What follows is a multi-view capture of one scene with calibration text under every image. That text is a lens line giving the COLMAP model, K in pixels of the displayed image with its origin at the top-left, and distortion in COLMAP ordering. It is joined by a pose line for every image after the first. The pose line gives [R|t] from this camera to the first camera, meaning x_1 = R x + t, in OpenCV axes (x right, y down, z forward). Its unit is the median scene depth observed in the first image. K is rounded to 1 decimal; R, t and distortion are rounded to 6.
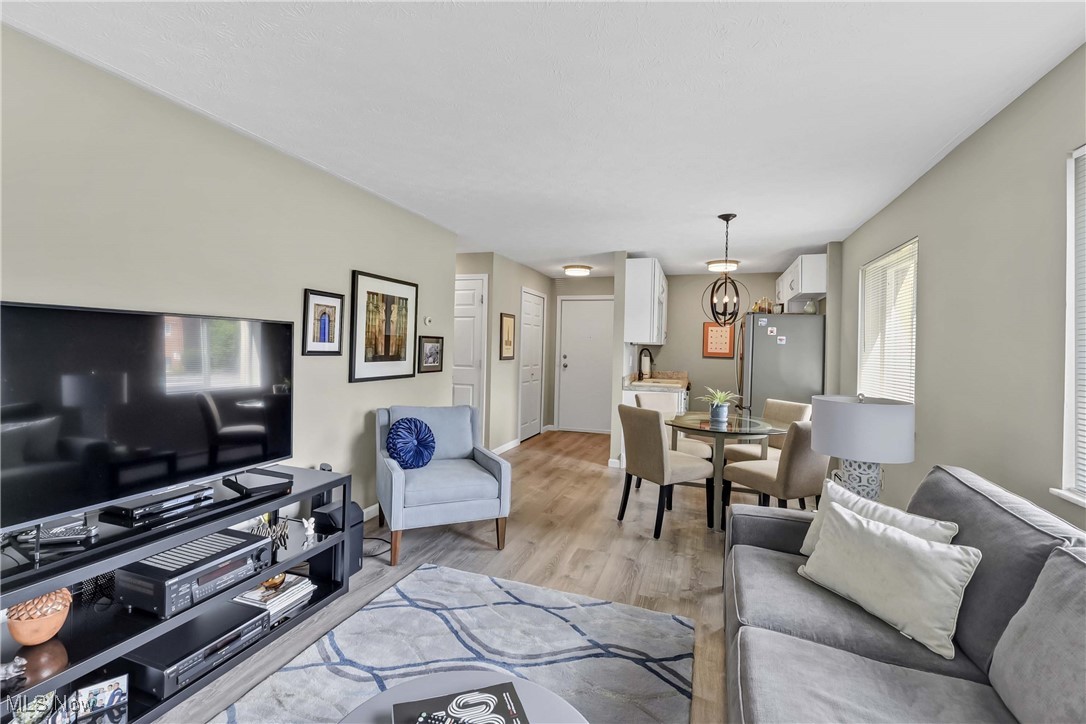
lens RADIAL K [[483.2, 0, 538.3], [0, 483.2, 344.5], [0, 0, 1]] dist [0.000479, -0.000195]
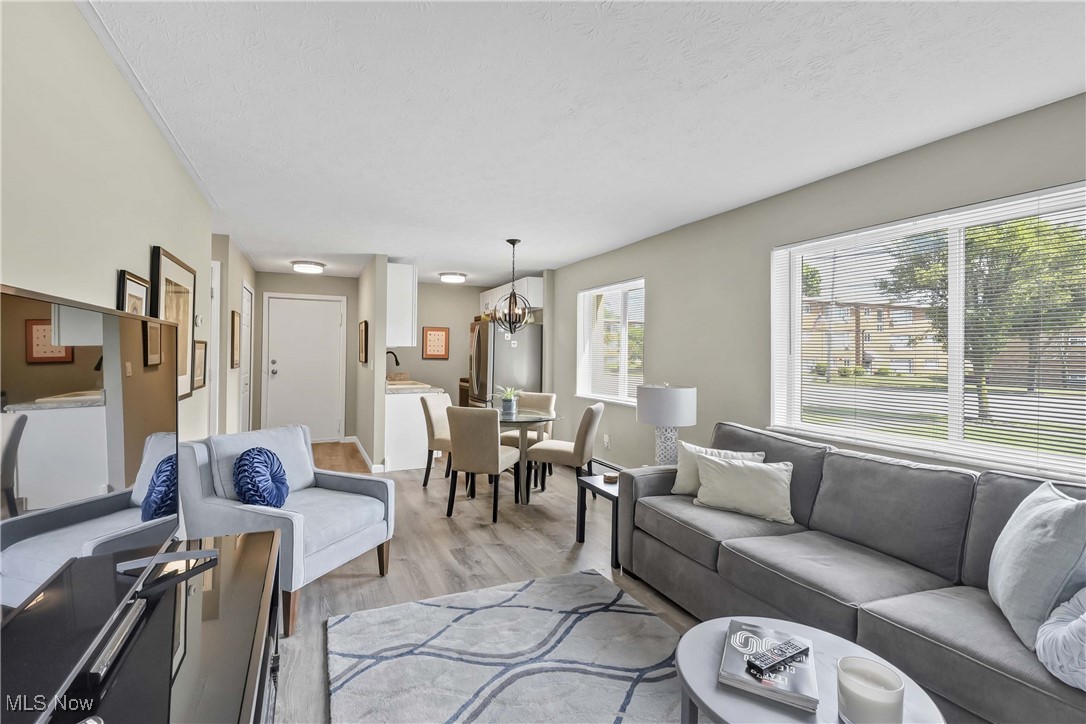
lens RADIAL K [[470.3, 0, 517.3], [0, 470.3, 348.6], [0, 0, 1]] dist [-0.000588, -0.000107]
pose [[0.740309, -0.009013, 0.672206, -0.424214], [0.003668, 0.999949, 0.009368, -0.012080], [-0.672256, -0.004469, 0.740305, 0.149212]]
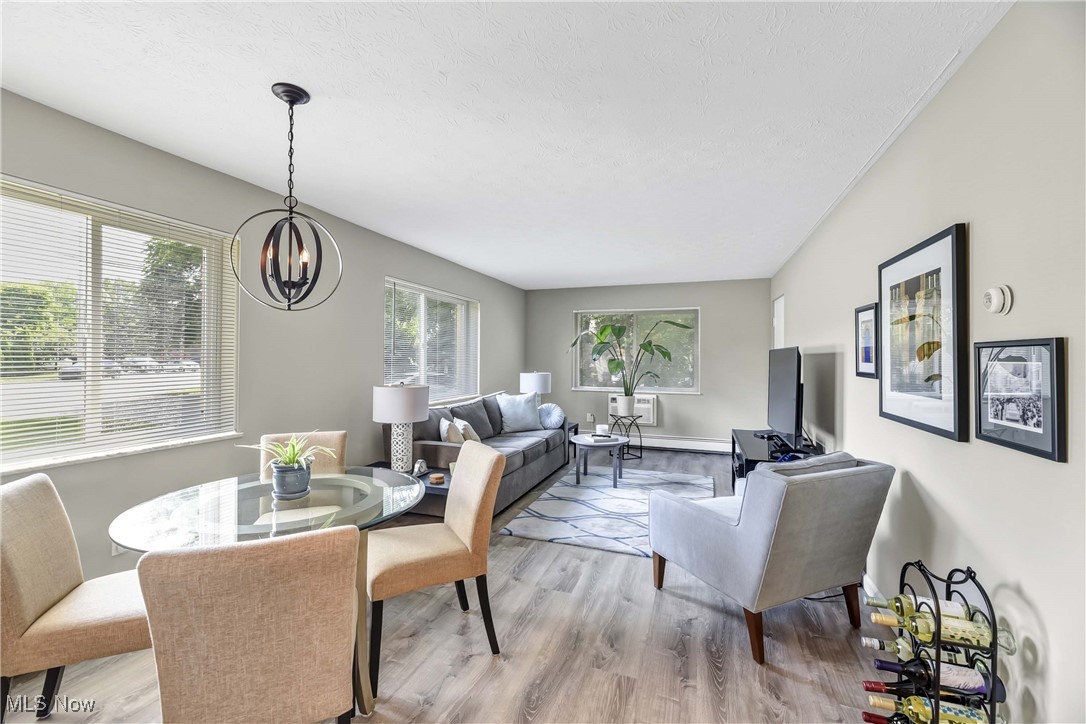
lens RADIAL K [[455.3, 0, 526.2], [0, 455.3, 355.8], [0, 0, 1]] dist [0.000439, 0.000019]
pose [[-0.998638, -0.031408, 0.041673, 0.125956], [-0.031850, 0.999443, -0.009999, 0.009264], [-0.041336, -0.011313, -0.999081, 1.619685]]
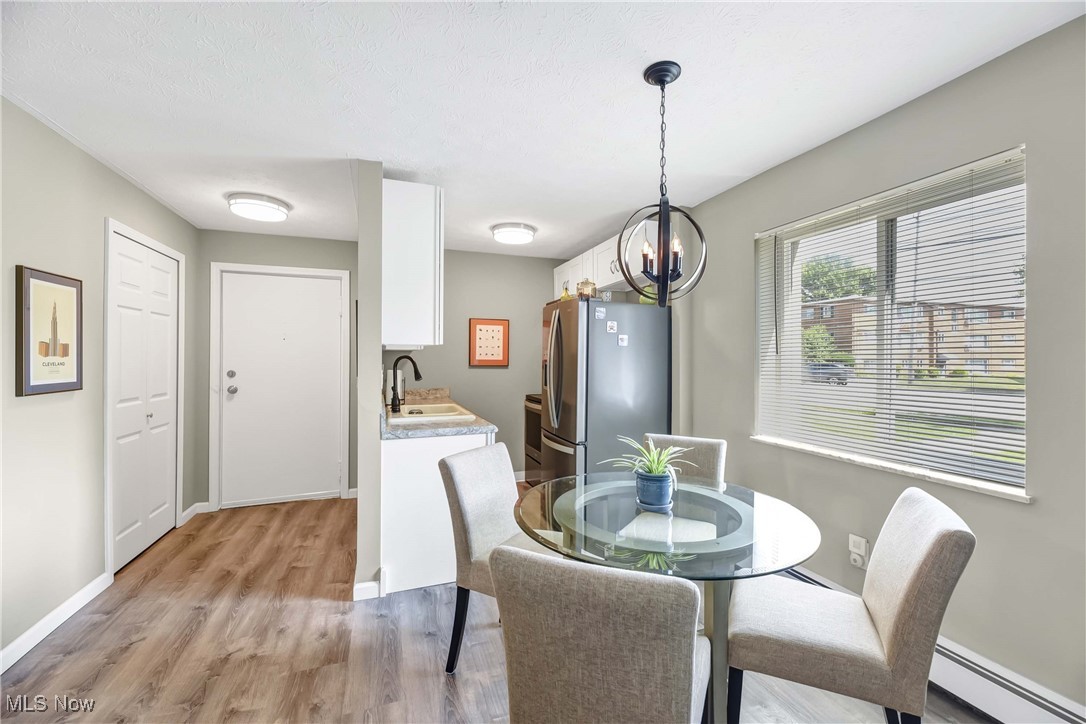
lens RADIAL K [[448.1, 0, 561.3], [0, 448.1, 355.7], [0, 0, 1]] dist [0.000066, -0.003923]
pose [[0.763736, -0.018851, 0.645253, 0.029393], [0.013048, 0.999820, 0.013766, 0.004583], [-0.645397, -0.002095, 0.763845, 0.804444]]
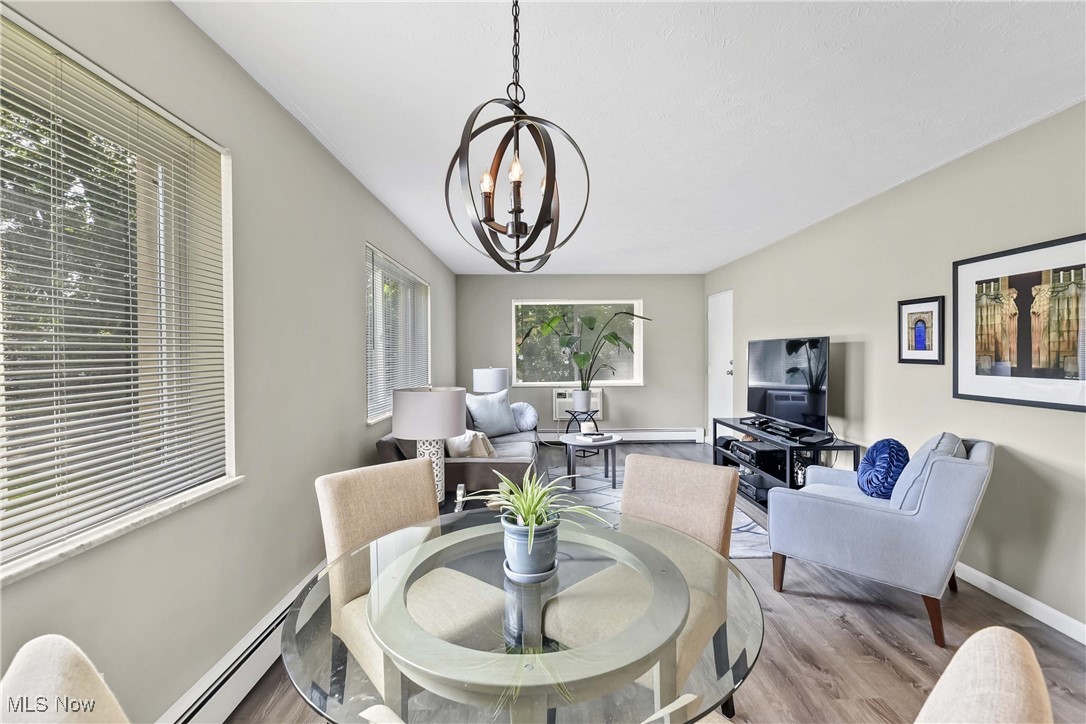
lens RADIAL K [[470.1, 0, 541.1], [0, 470.1, 359.3], [0, 0, 1]] dist [-0.000382, -0.000133]
pose [[-0.940073, -0.014510, -0.340666, 0.523151], [-0.015607, 0.999878, 0.000478, 0.021791], [0.340617, 0.005767, -0.940184, 1.422565]]
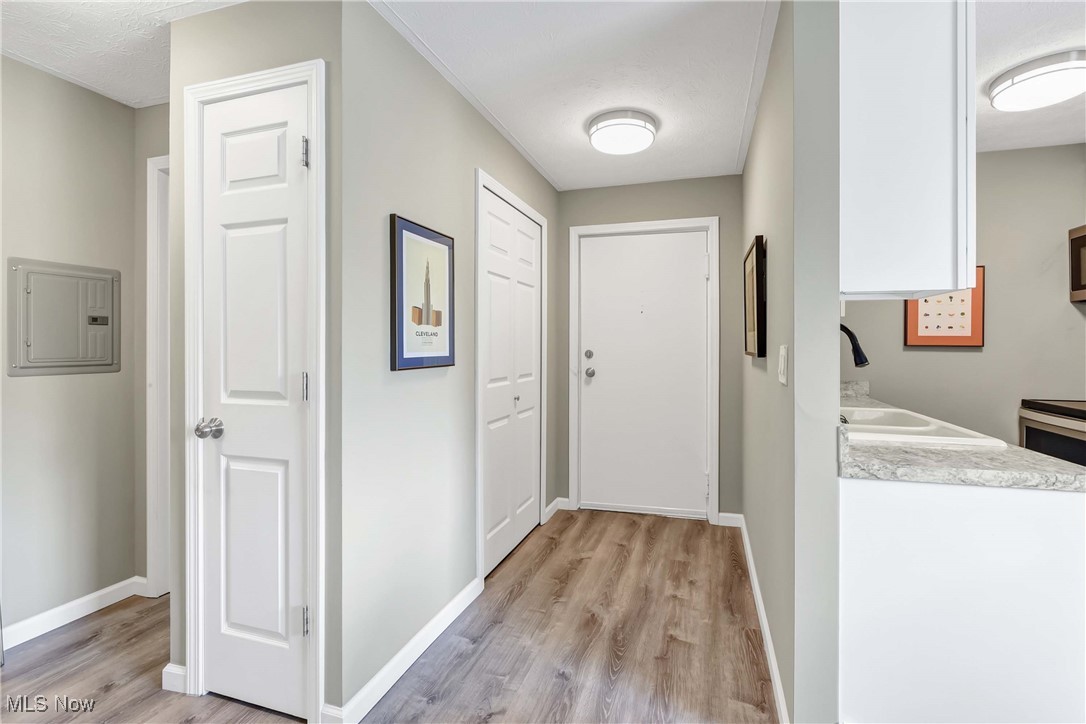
lens RADIAL K [[488.2, 0, 571.9], [0, 488.2, 344.6], [0, 0, 1]] dist [-0.002098, -0.000702]
pose [[0.998442, -0.022851, 0.050899, 0.030369], [0.022651, 0.999733, 0.004499, 0.028880], [-0.050988, -0.003339, 0.998694, 1.144845]]
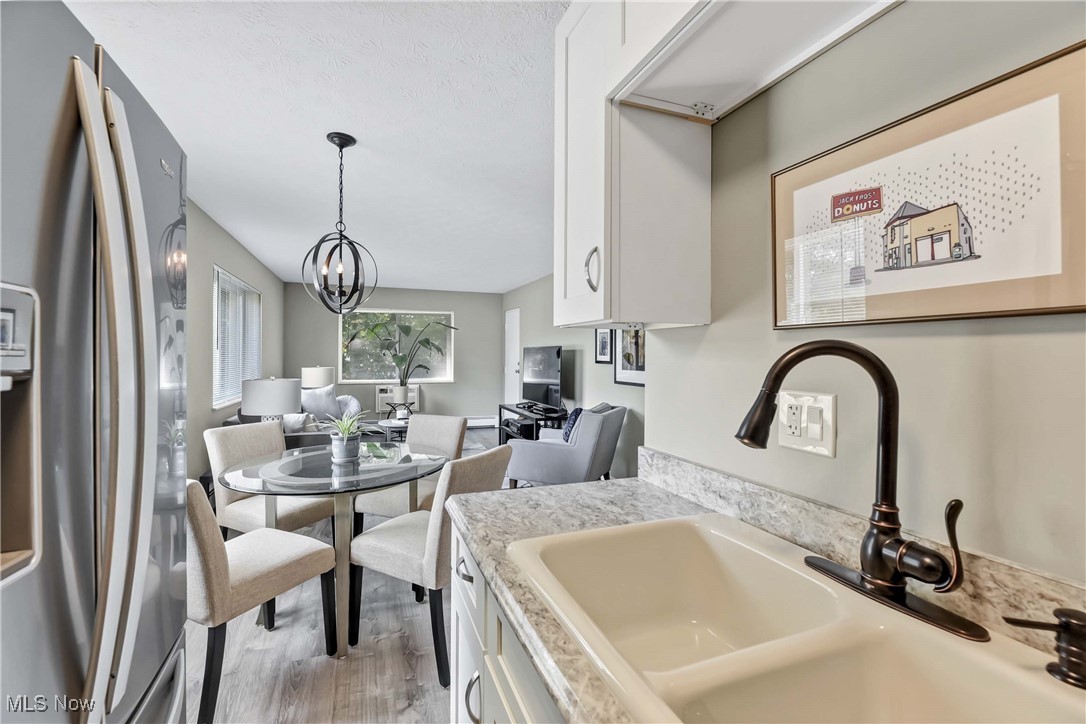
lens RADIAL K [[469.4, 0, 529.2], [0, 469.4, 355.9], [0, 0, 1]] dist [-0.000031, -0.000226]
pose [[-0.782941, -0.029154, -0.621413, 0.633958], [-0.022199, 0.999574, -0.018926, 0.027345], [0.621700, -0.001023, -0.783255, 1.809267]]
